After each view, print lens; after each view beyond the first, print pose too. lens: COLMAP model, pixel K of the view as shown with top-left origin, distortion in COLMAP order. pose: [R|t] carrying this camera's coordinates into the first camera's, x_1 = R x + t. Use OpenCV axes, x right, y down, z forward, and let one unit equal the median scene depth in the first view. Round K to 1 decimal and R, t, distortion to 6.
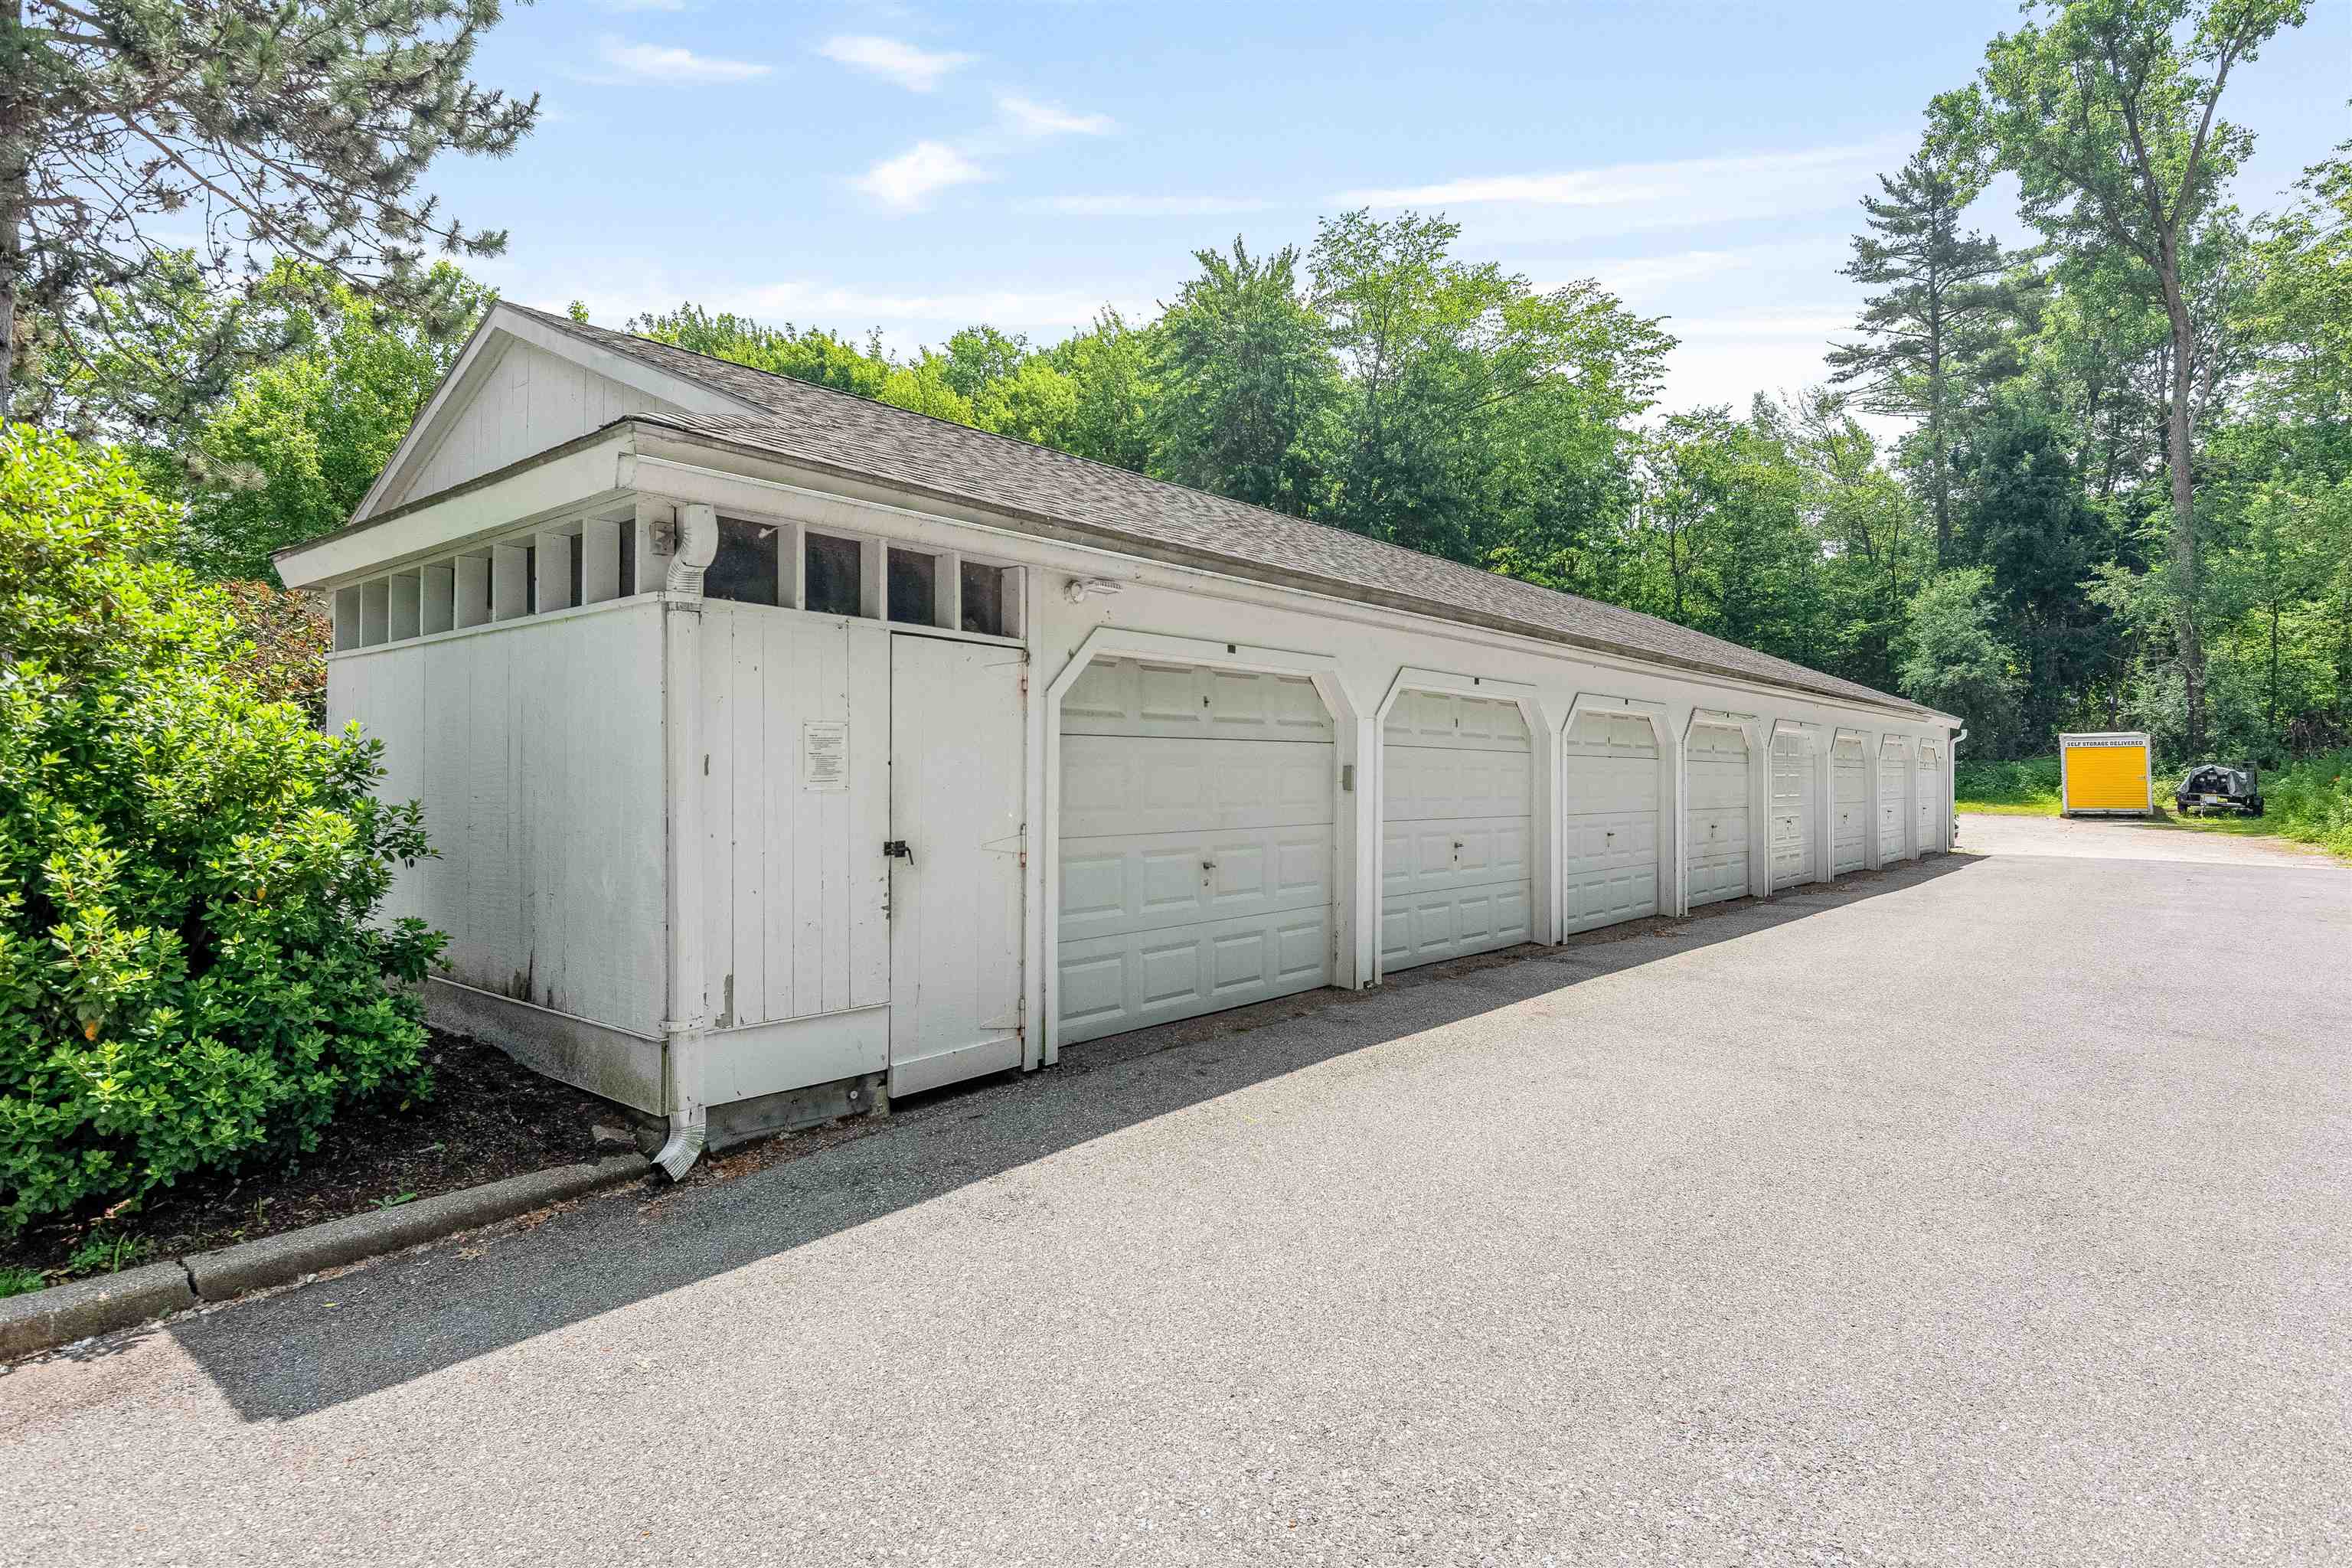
lens RADIAL K [[1261.3, 0, 1176.0], [0, 1261.3, 784.0], [0, 0, 1]] dist [-0.004422, -0.001848]
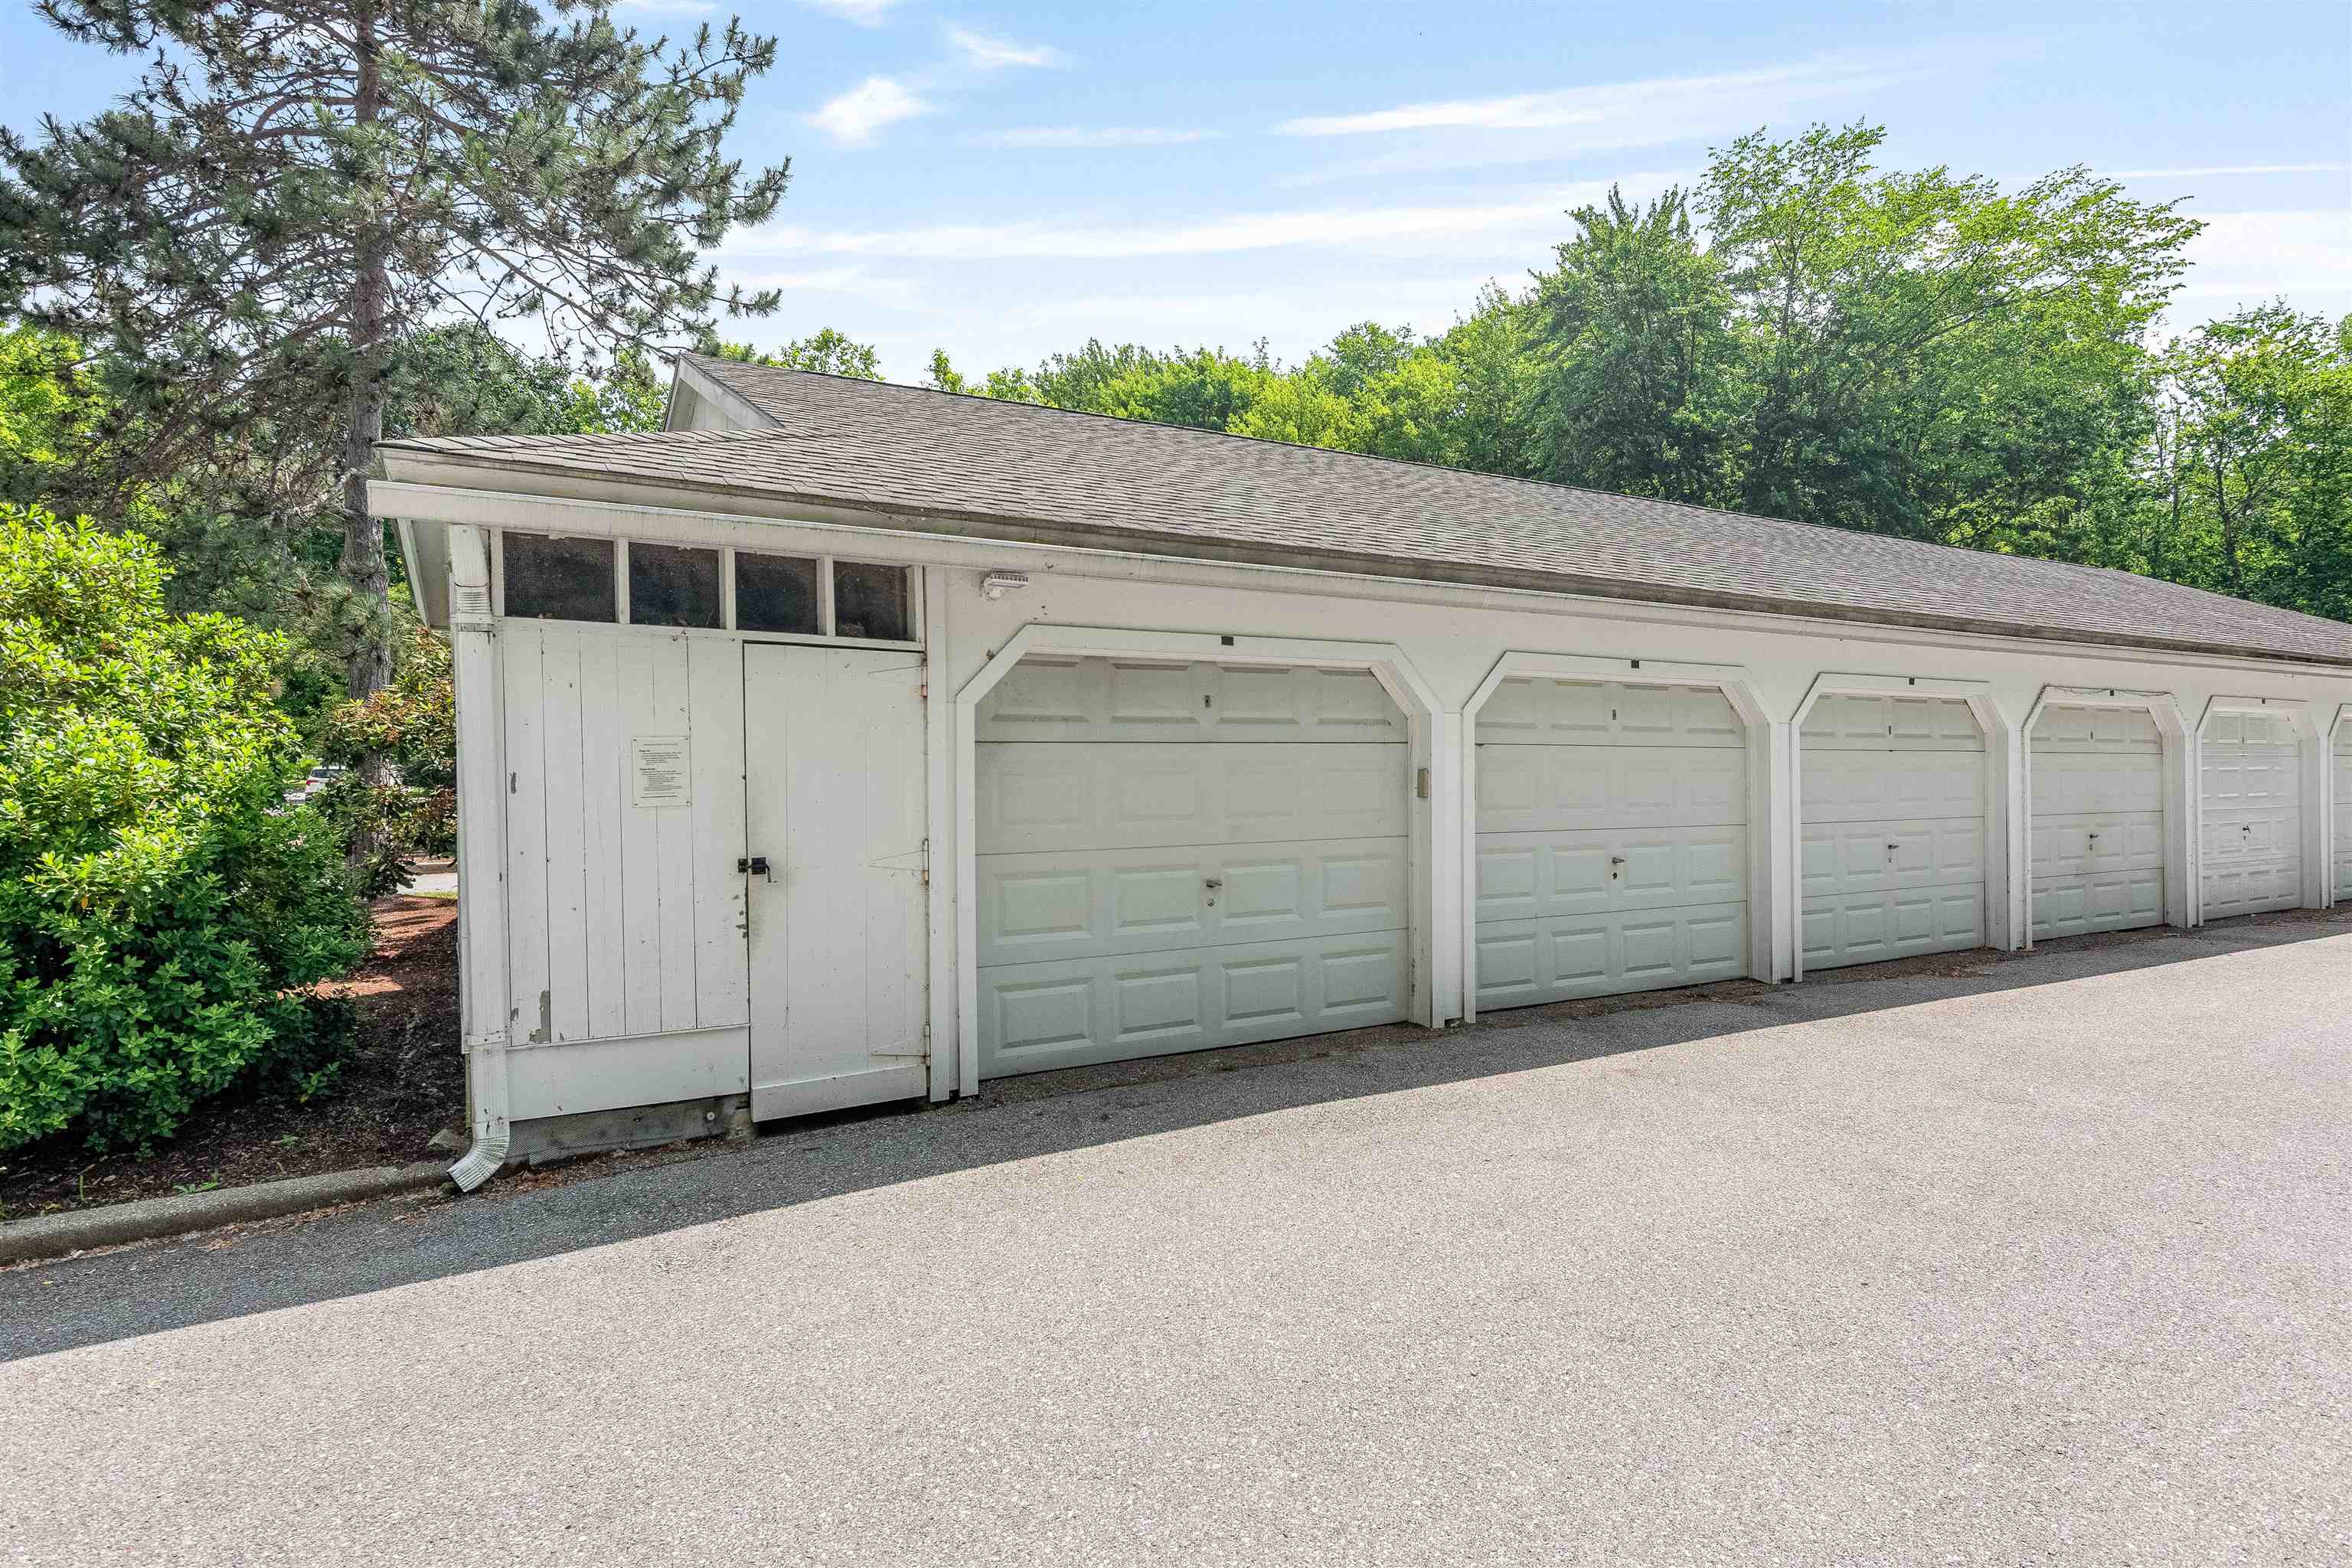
lens RADIAL K [[1258.6, 0, 1176.1], [0, 1258.6, 812.1], [0, 0, 1]] dist [-0.003230, -0.001026]
pose [[0.942036, -0.004760, -0.335478, 0.266324], [0.011236, 0.999786, 0.017363, -0.001914], [0.335324, -0.020126, 0.941888, 0.130757]]
